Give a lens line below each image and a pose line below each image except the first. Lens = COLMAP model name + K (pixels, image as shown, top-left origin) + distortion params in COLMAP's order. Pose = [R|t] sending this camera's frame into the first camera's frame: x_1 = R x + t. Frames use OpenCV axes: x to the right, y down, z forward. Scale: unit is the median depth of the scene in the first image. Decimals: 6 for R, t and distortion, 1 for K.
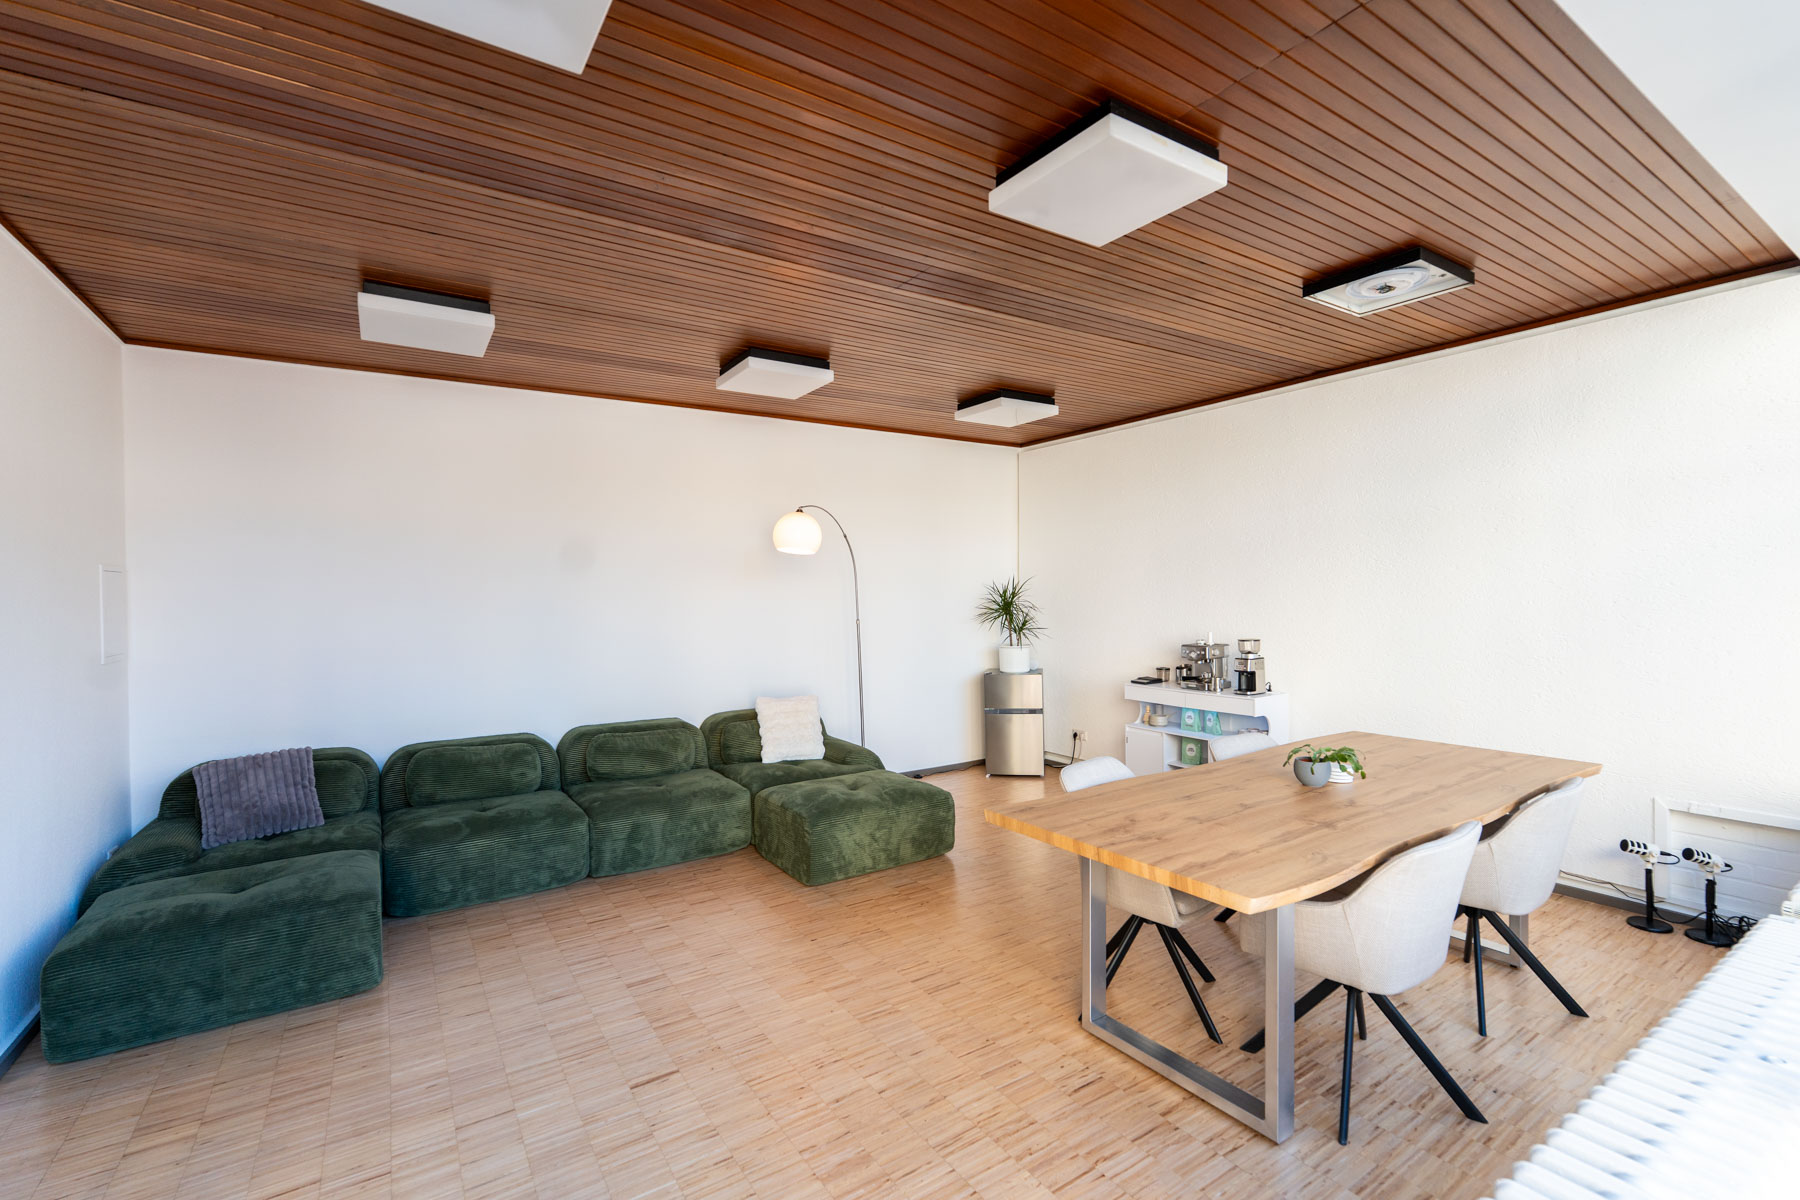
lens RADIAL K [[799.4, 0, 900.0], [0, 799.4, 600.0], [0, 0, 1]] dist [-0.003869, -0.000995]
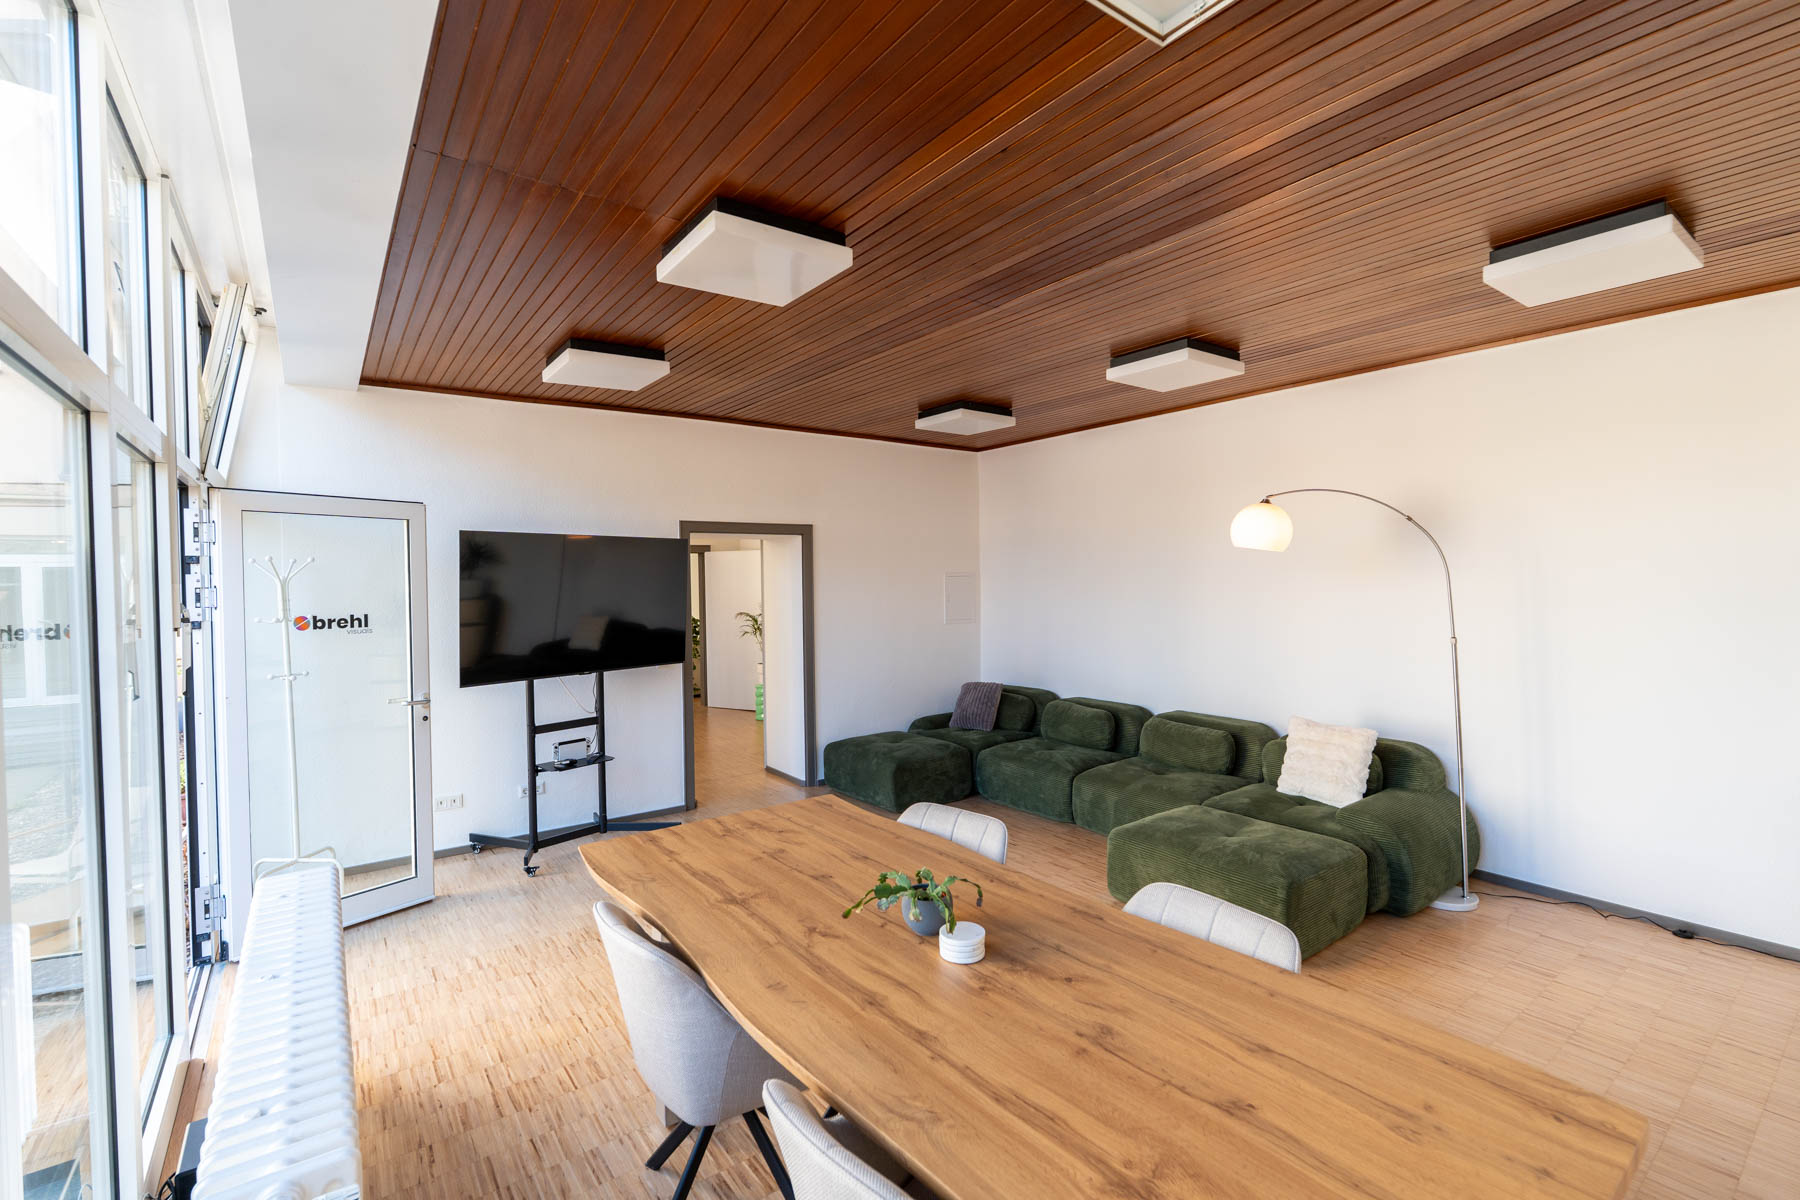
lens RADIAL K [[803.8, 0, 900.0], [0, 803.8, 600.0], [0, 0, 1]] dist [0.000484, 0.000226]
pose [[0.047321, 0.039976, -0.998079, 1.353608], [0.003854, 0.999184, 0.040203, -0.079837], [0.998872, -0.005749, 0.047129, 1.094039]]
